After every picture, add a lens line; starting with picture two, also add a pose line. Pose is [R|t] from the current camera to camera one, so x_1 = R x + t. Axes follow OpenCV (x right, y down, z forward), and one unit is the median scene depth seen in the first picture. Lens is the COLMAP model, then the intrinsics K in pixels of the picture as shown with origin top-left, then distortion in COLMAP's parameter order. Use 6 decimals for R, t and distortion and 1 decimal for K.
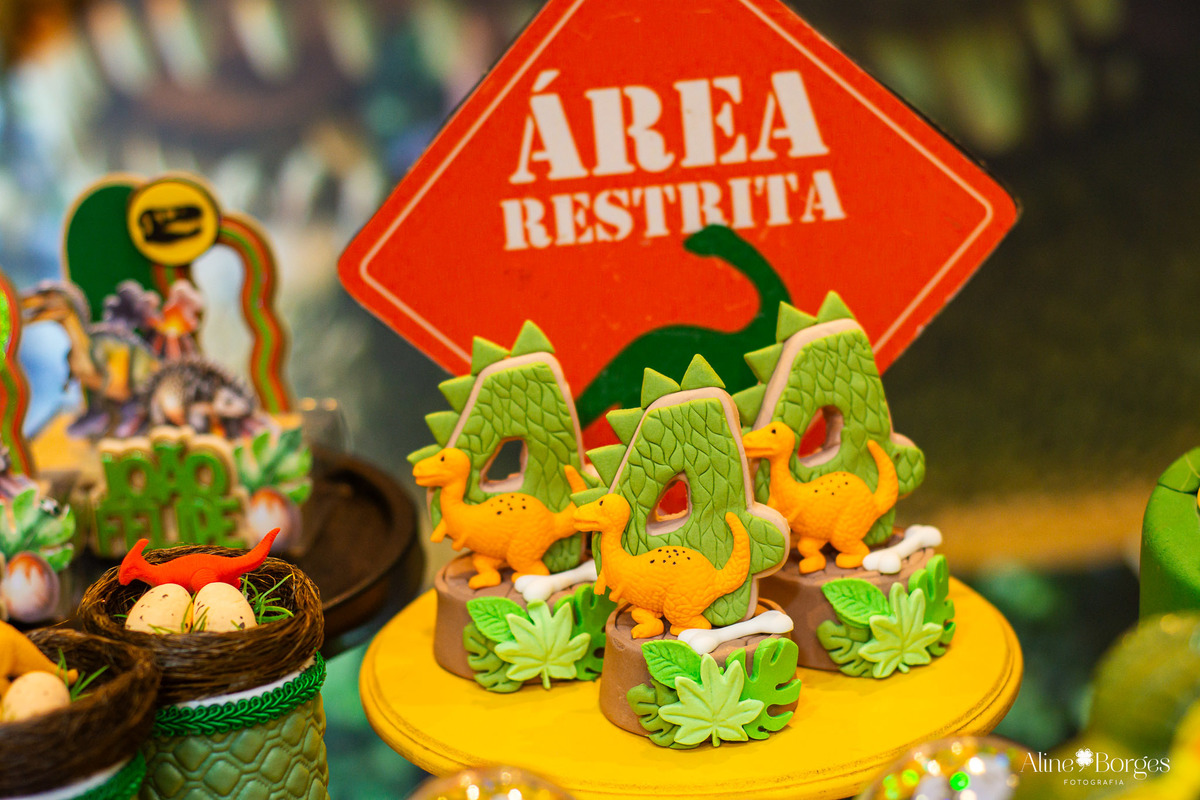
lens RADIAL K [[2731.1, 0, 594.8], [0, 2731.1, 391.4], [0, 0, 1]] dist [-0.025386, 0.000000]
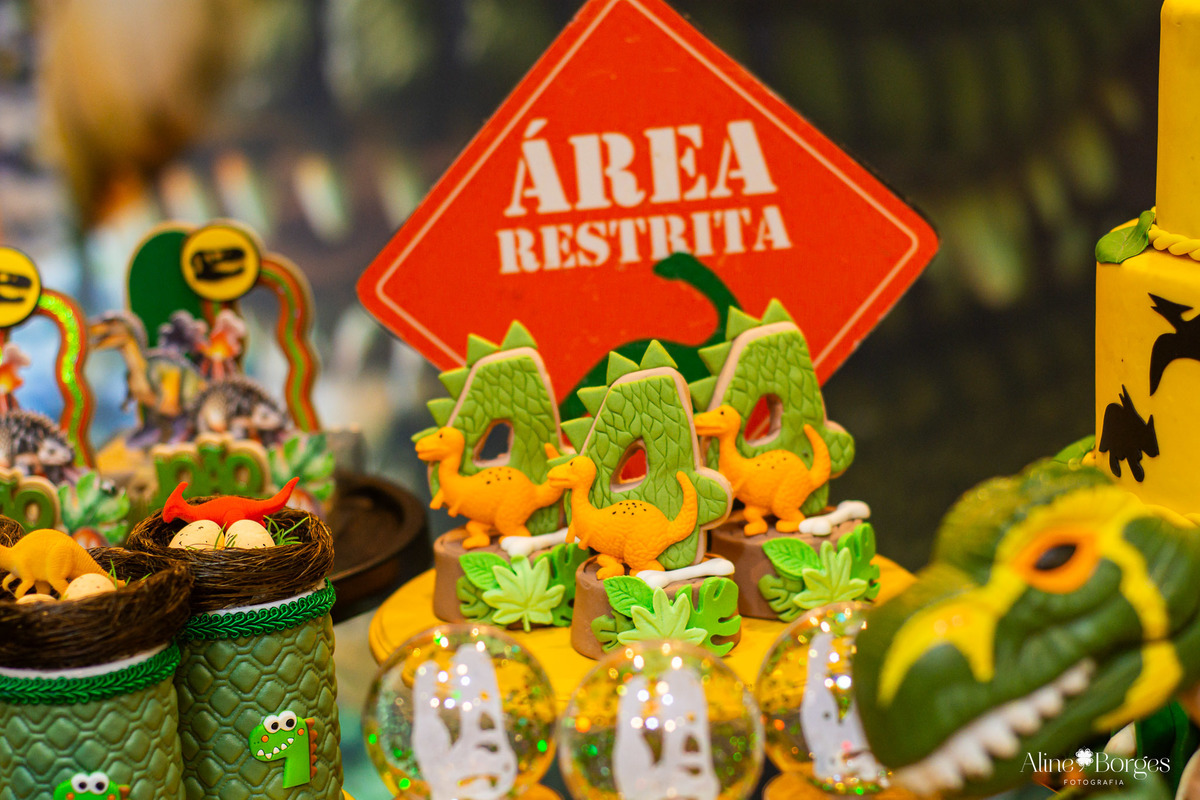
lens RADIAL K [[2731.1, 0, 604.4], [0, 2731.1, 407.6], [0, 0, 1]] dist [-0.025386, 0.000000]
pose [[0.999695, 0.005613, -0.024034, 0.042704], [-0.007682, 0.996190, -0.086867, 0.113595], [0.023455, 0.087025, 0.995930, -0.169767]]
